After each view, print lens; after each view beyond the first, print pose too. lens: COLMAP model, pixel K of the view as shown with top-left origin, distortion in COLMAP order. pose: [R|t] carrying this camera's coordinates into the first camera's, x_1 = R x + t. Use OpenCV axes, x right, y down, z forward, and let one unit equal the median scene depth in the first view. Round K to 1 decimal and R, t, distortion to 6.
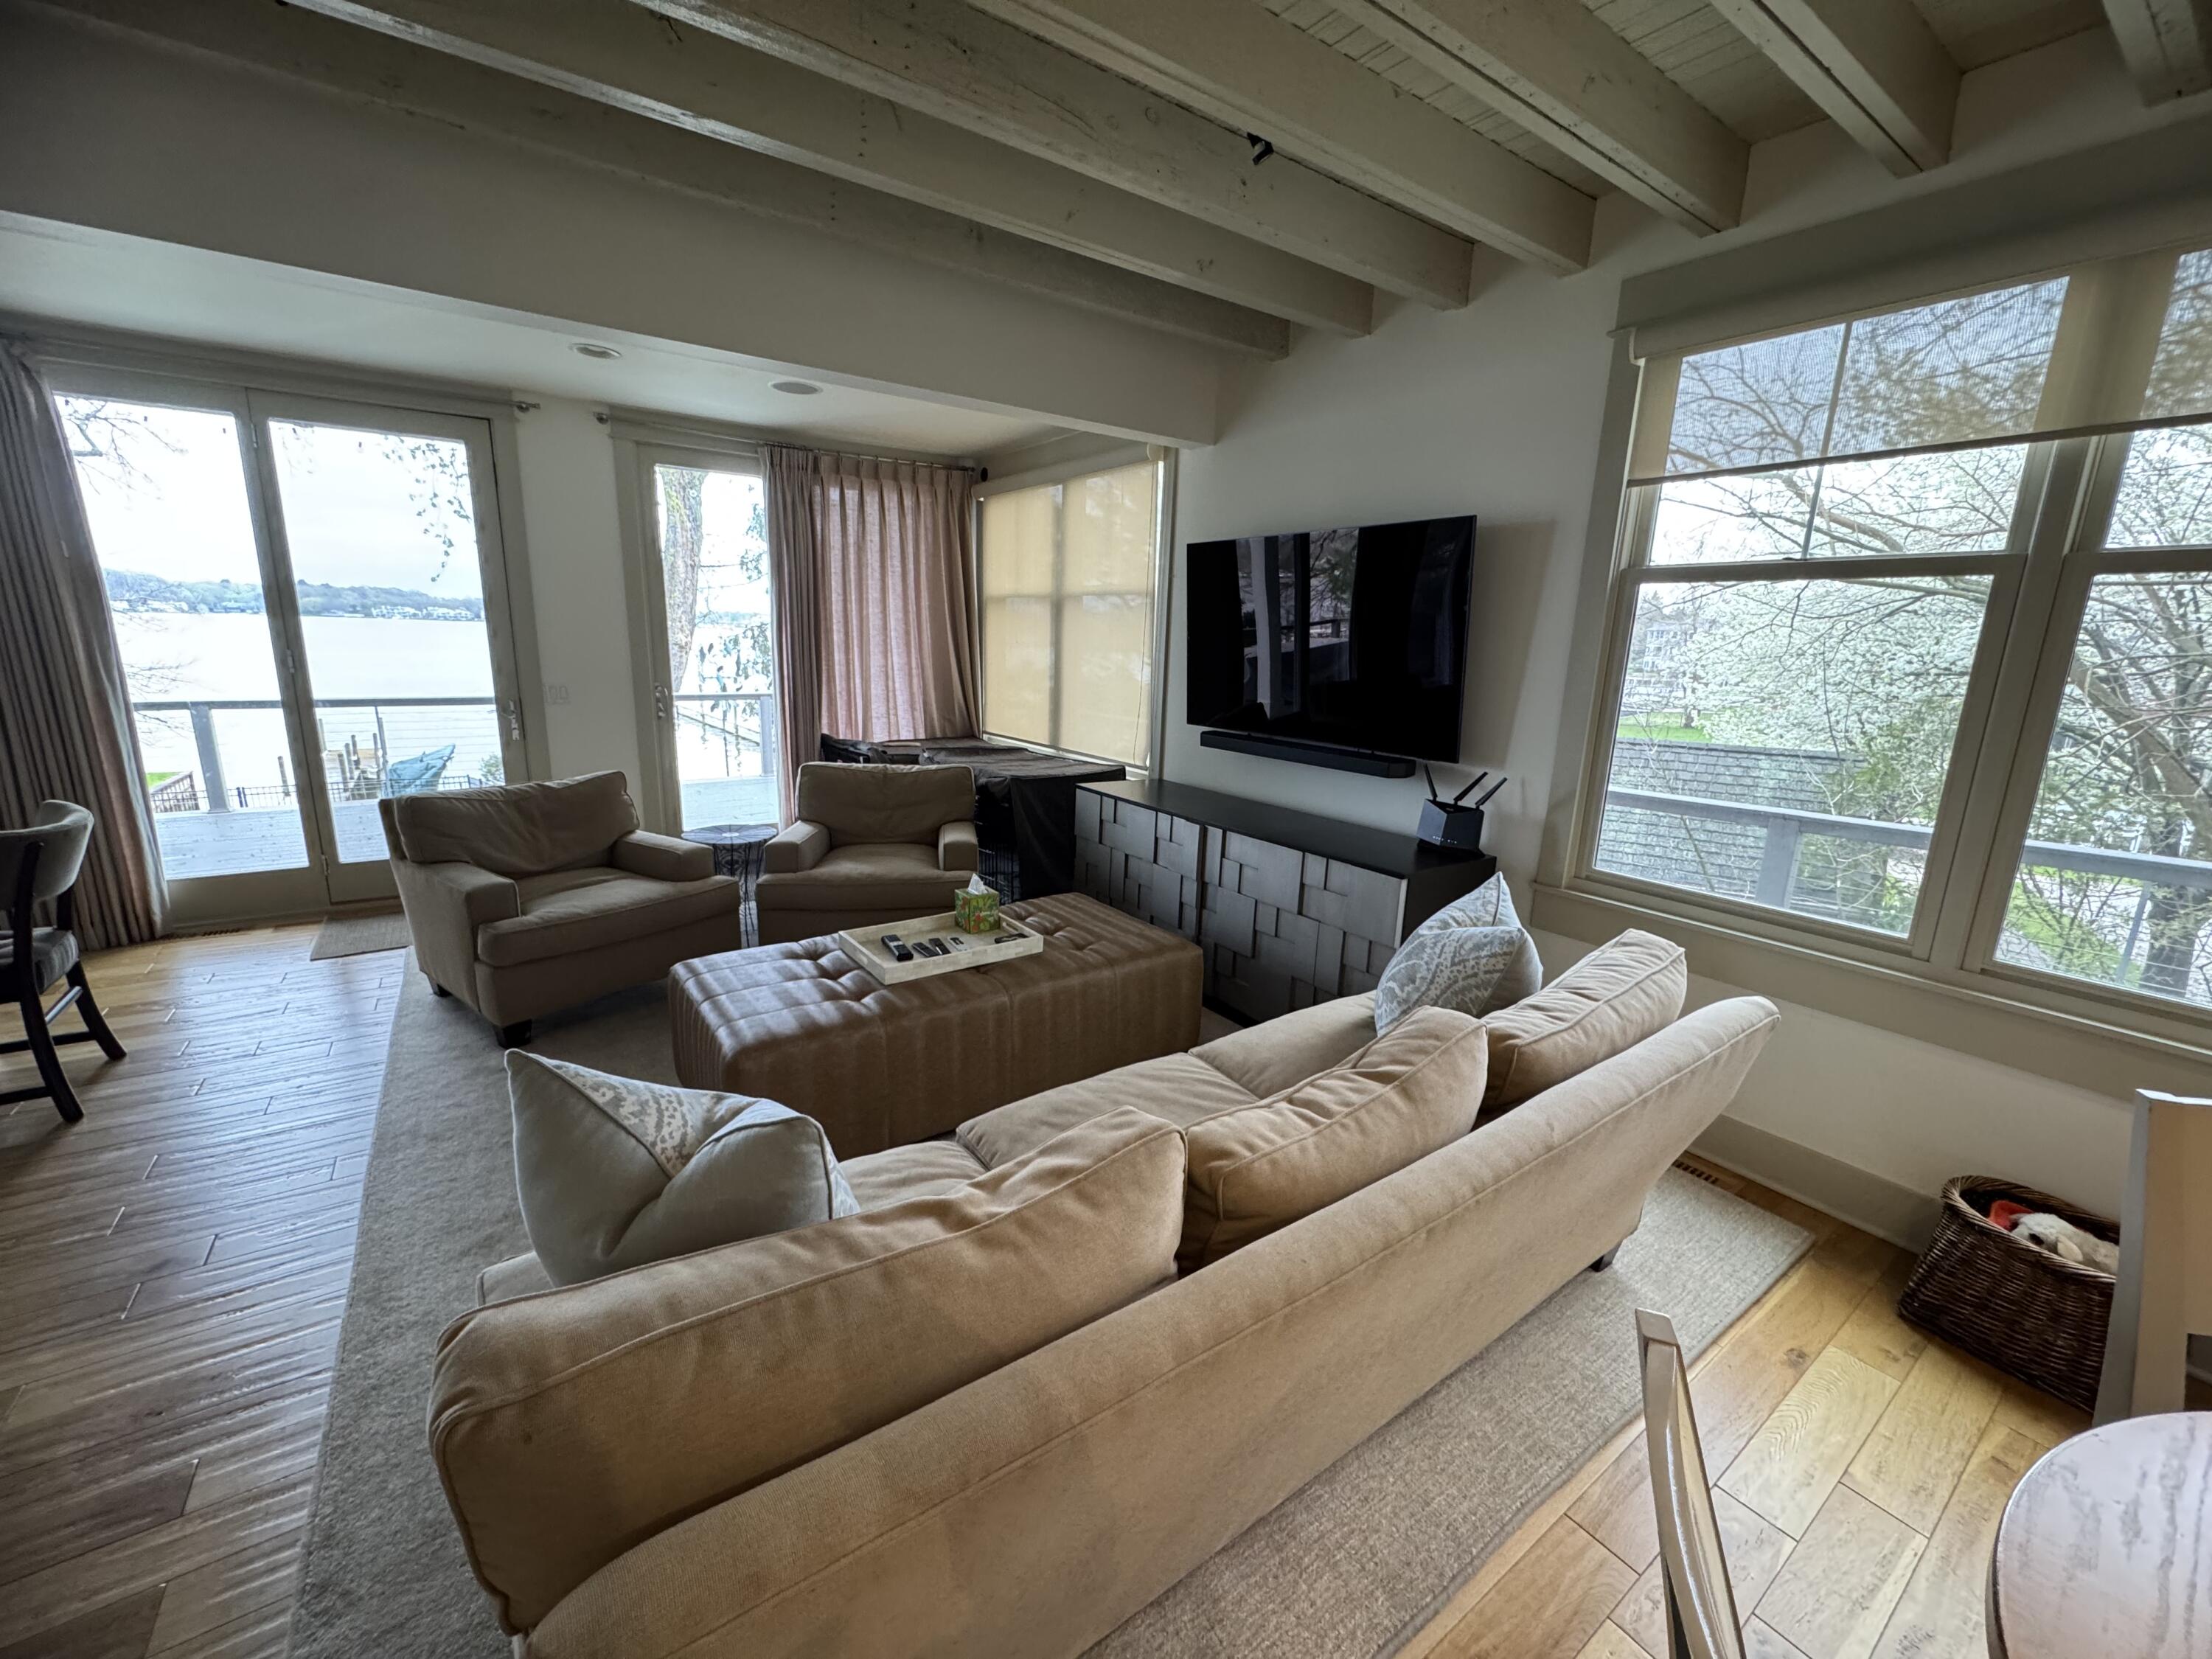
lens RADIAL K [[880.5, 0, 1106.0], [0, 880.5, 829.5], [0, 0, 1]] dist [-0.005335, 0.000431]
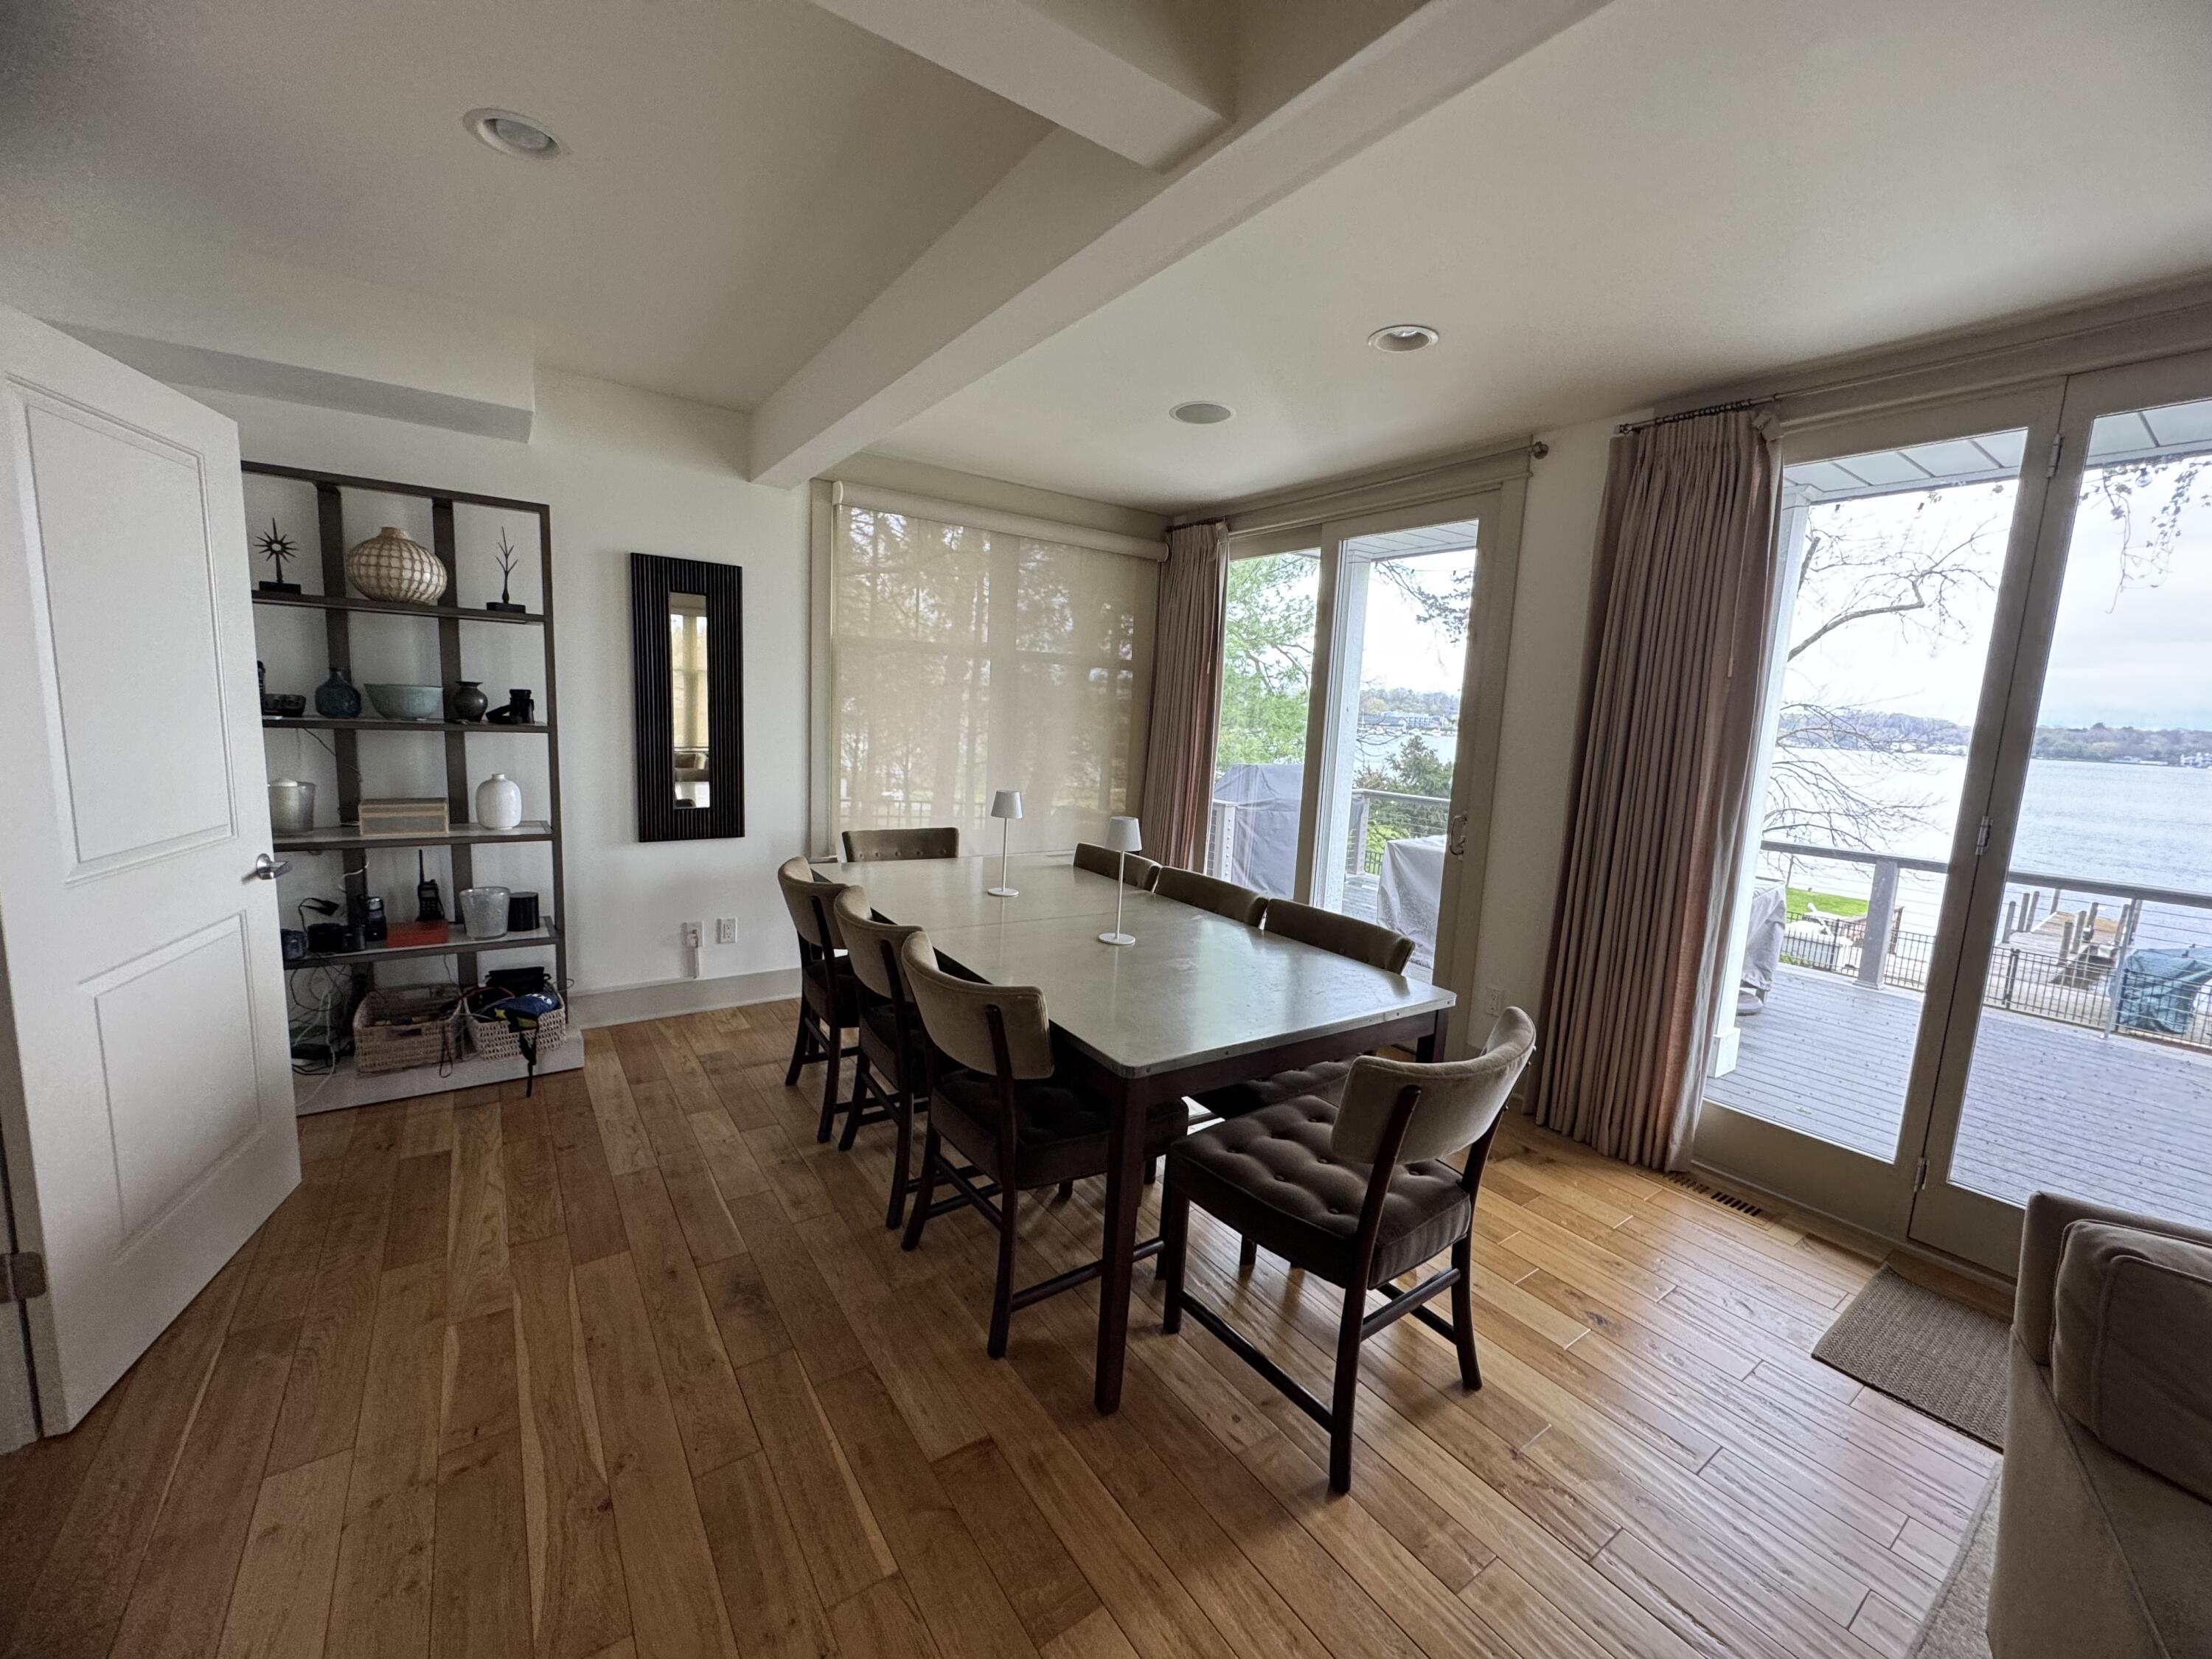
lens RADIAL K [[880.5, 0, 1106.0], [0, 880.5, 829.5], [0, 0, 1]] dist [-0.005335, 0.000431]
pose [[0.002113, 0.108889, -0.994052, -0.354000], [-0.264091, 0.958823, 0.104468, -0.103319], [0.964495, 0.262300, 0.030783, 0.419388]]
